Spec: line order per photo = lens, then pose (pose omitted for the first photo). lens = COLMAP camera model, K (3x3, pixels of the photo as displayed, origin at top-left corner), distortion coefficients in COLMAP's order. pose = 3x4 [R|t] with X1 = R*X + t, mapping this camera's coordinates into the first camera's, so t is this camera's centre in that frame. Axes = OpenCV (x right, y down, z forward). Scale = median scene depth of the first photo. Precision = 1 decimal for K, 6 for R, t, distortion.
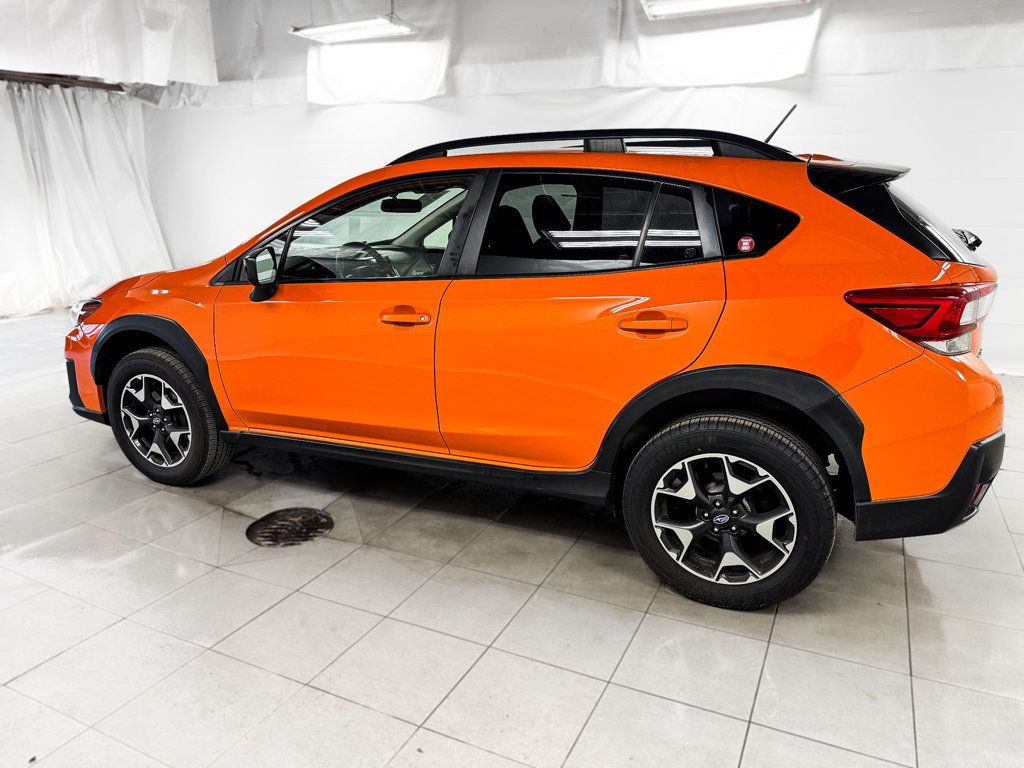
lens RADIAL K [[721.2, 0, 512.0], [0, 721.2, 384.0], [0, 0, 1]] dist [0.072648, -0.093069]
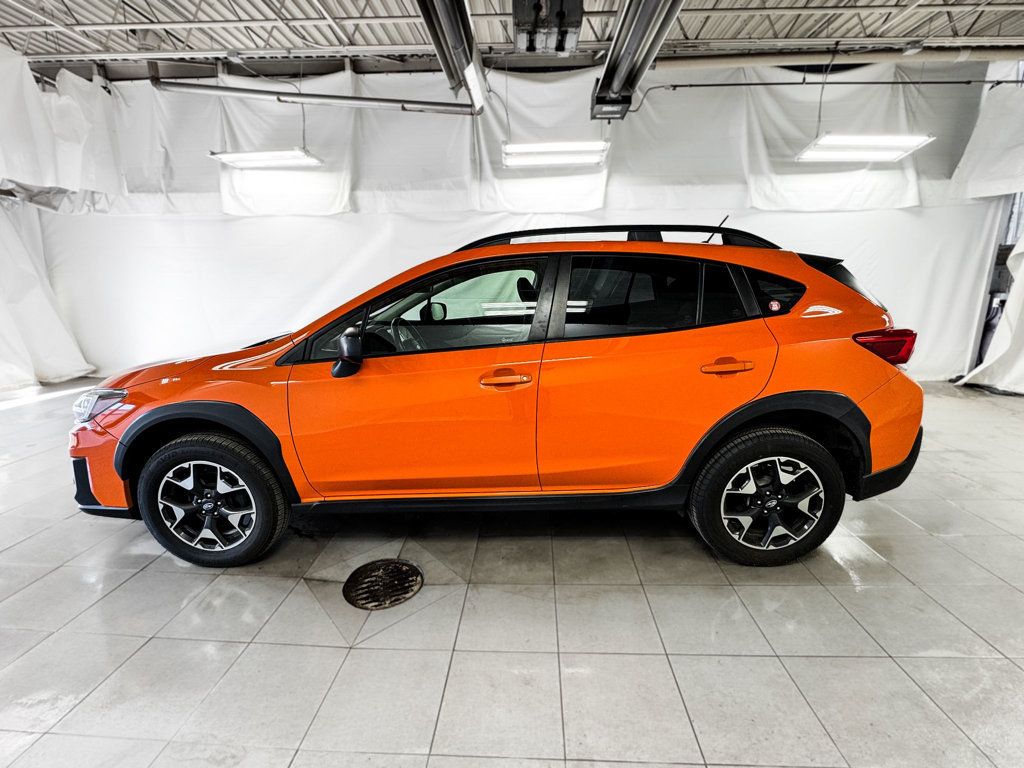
lens RADIAL K [[455.2, 0, 514.2], [0, 455.2, 382.0], [0, 0, 1]] dist [0.000108, 0.000601]
pose [[0.917001, -0.094374, 0.387560, -0.349765], [0.114106, 0.993069, -0.028164, -0.055359], [-0.382216, 0.070049, 0.921414, 0.276263]]
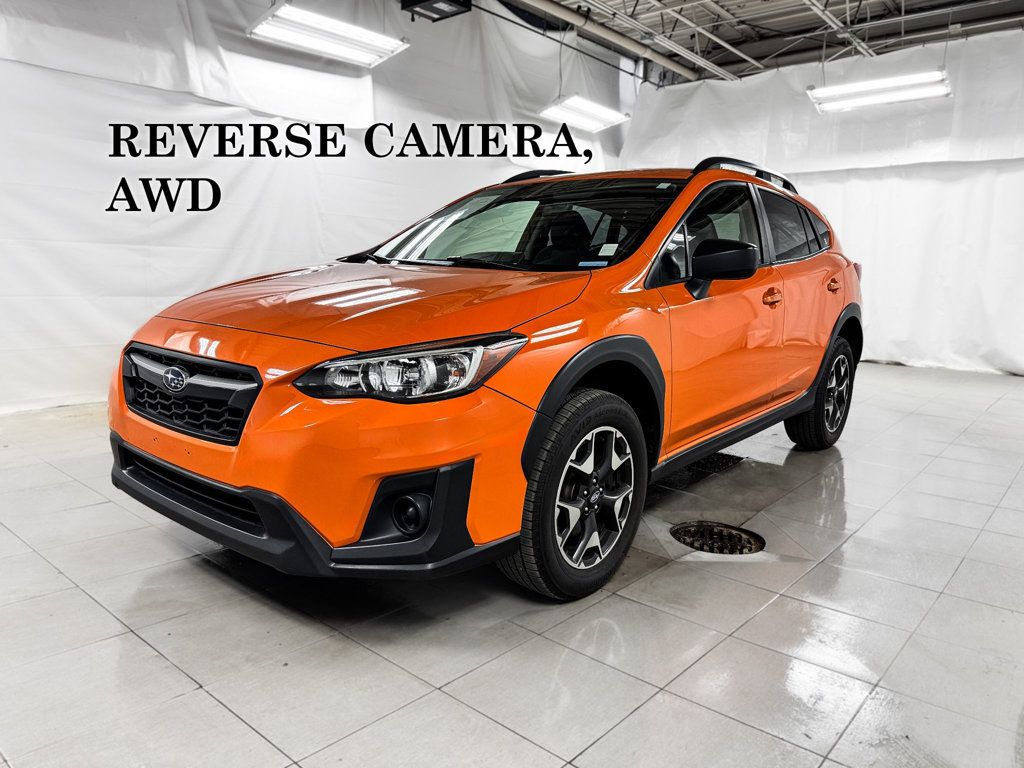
lens RADIAL K [[721.2, 0, 512.0], [0, 721.2, 384.0], [0, 0, 1]] dist [0.072648, -0.093069]
pose [[0.250663, -0.149035, 0.956534, -1.201503], [0.234453, 0.968009, 0.089384, -0.136564], [-0.939255, 0.201857, 0.277586, 0.918302]]
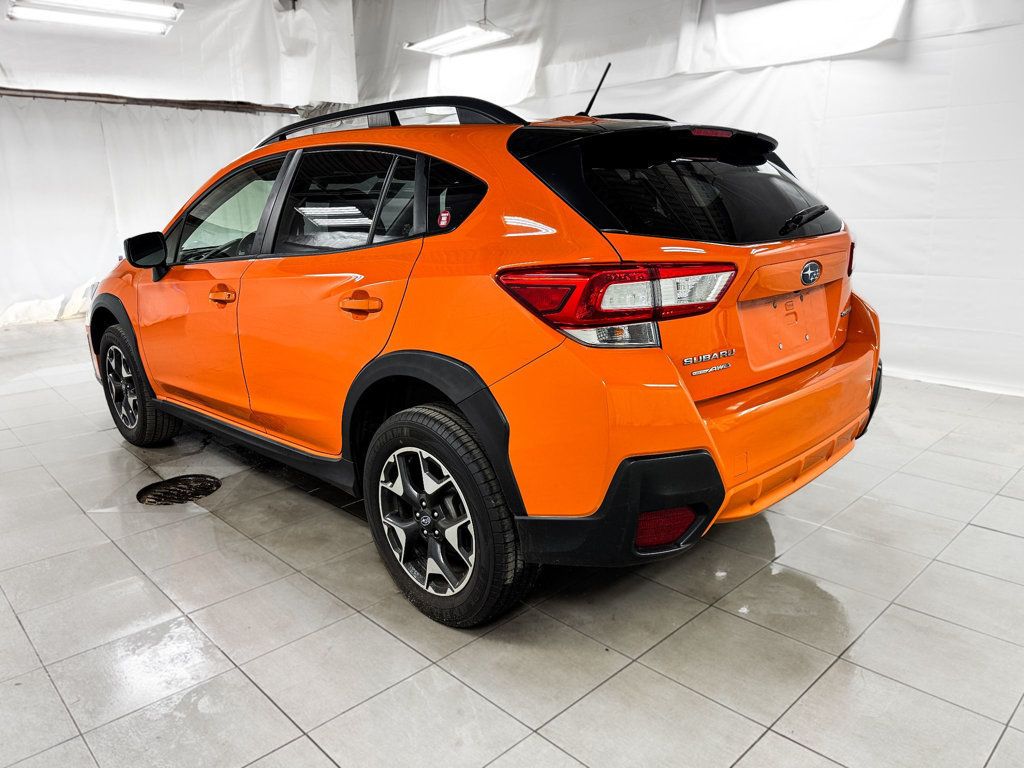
lens RADIAL K [[721.2, 0, 512.0], [0, 721.2, 384.0], [0, 0, 1]] dist [0.072648, -0.093069]
pose [[0.938503, 0.065003, -0.339097, 0.508097], [-0.071103, 0.997453, -0.005583, 0.008822], [0.337870, 0.029351, 0.940735, 0.130530]]
